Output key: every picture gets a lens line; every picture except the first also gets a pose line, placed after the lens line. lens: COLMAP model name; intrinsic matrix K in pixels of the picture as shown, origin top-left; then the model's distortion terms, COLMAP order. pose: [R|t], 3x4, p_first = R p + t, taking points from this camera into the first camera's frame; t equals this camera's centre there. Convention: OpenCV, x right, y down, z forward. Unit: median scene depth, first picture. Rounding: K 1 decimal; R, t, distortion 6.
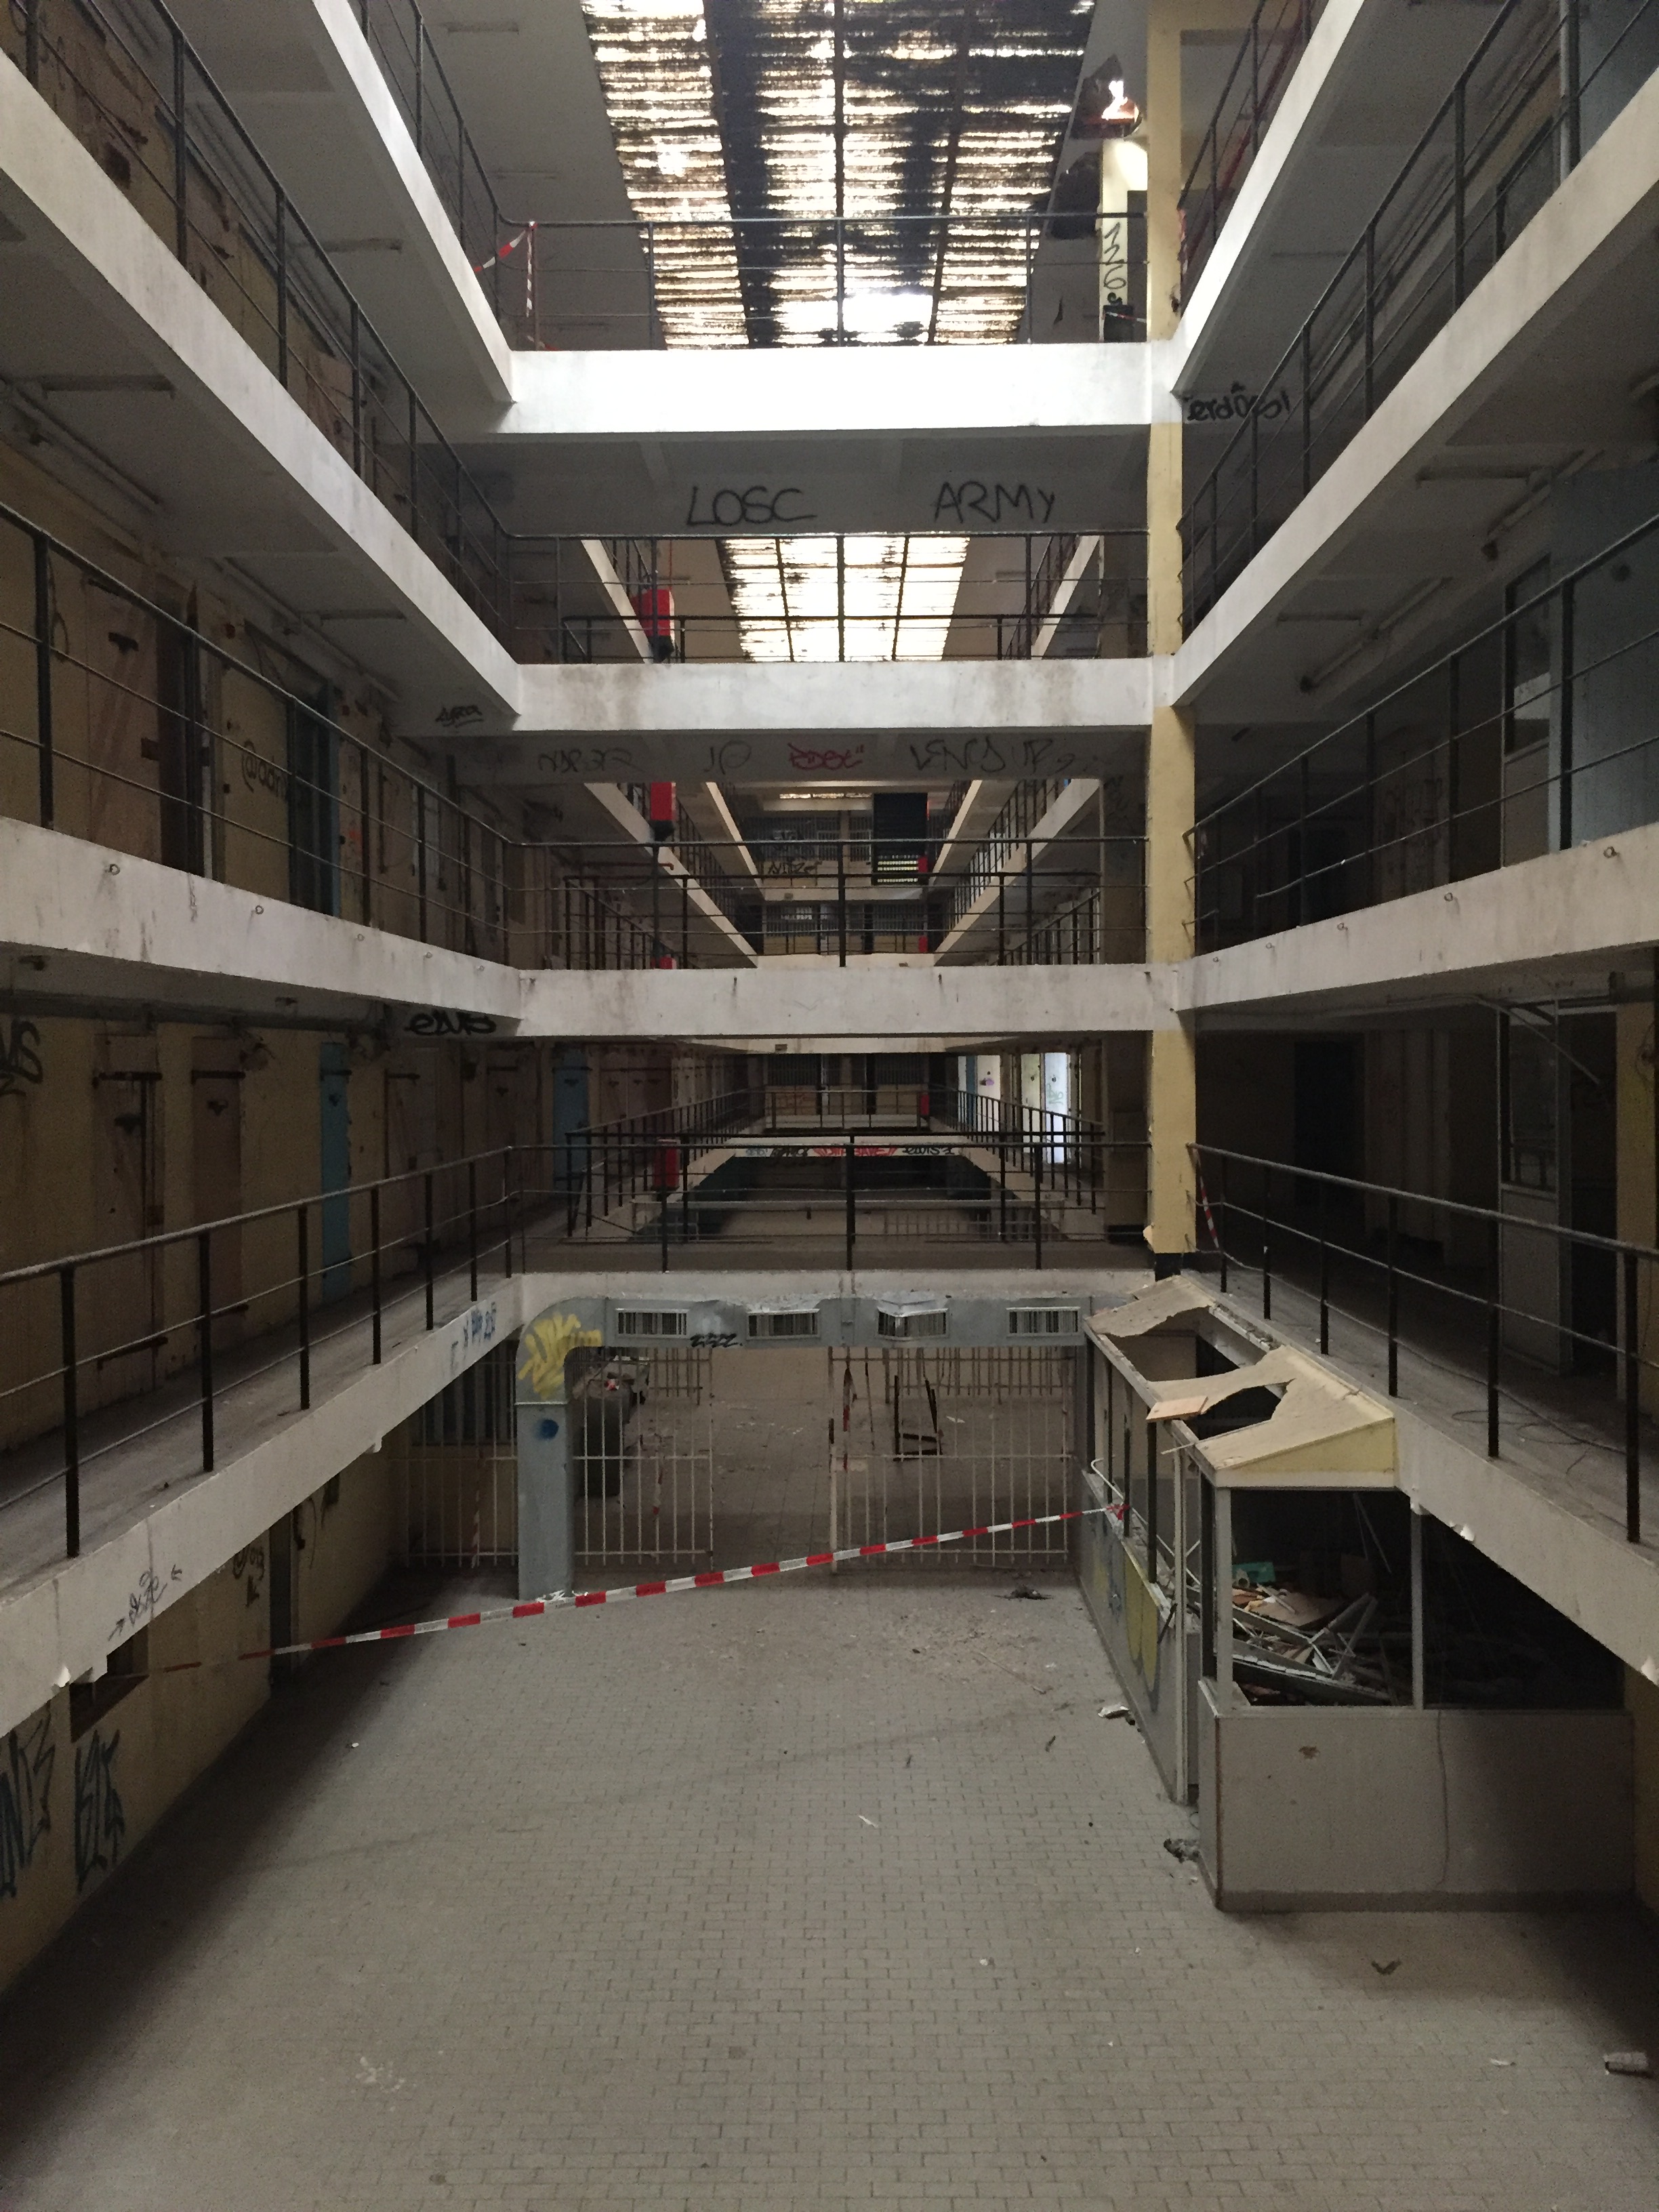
lens RADIAL K [[1904.6, 0, 829.5], [0, 1904.6, 1106.0], [0, 0, 1]] dist [0.063018, -0.090945]
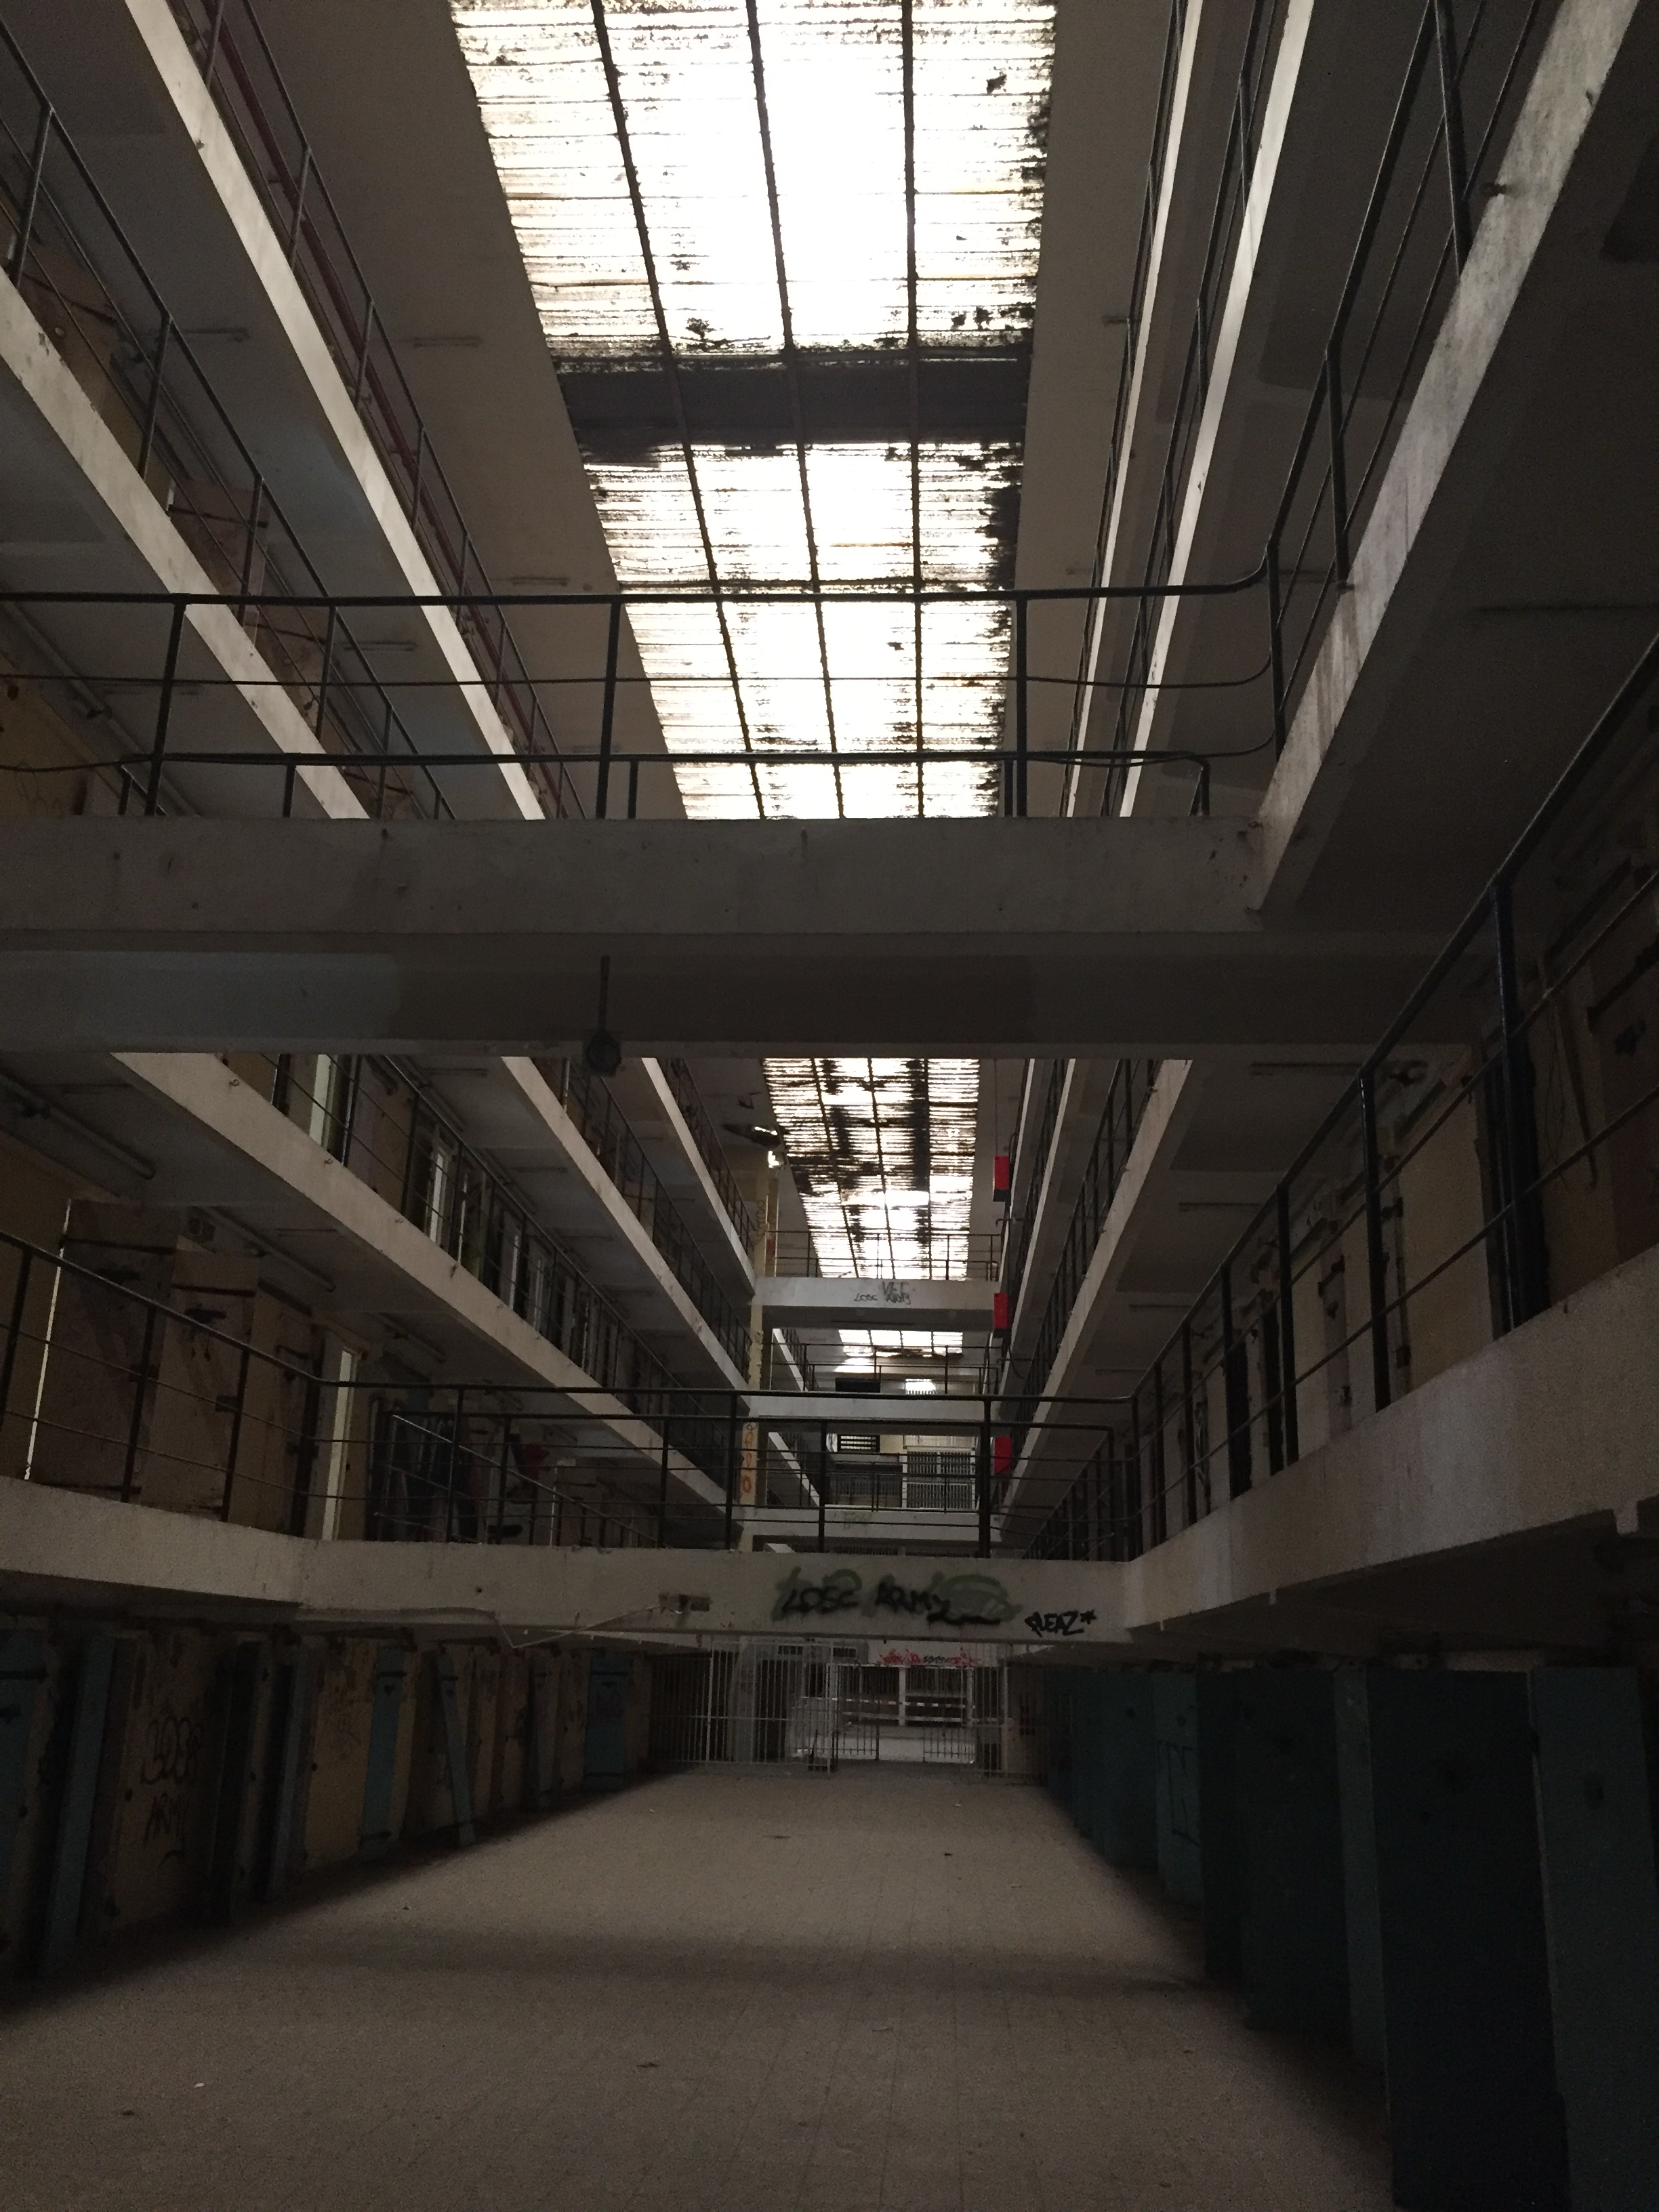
lens RADIAL K [[1892.5, 0, 829.5], [0, 1892.5, 1106.0], [0, 0, 1]] dist [0.060578, -0.091557]
pose [[-0.998509, -0.006547, 0.054197, -0.050961], [-0.020897, 0.963007, -0.268663, 0.061599], [-0.050433, -0.269395, -0.961708, 2.806789]]
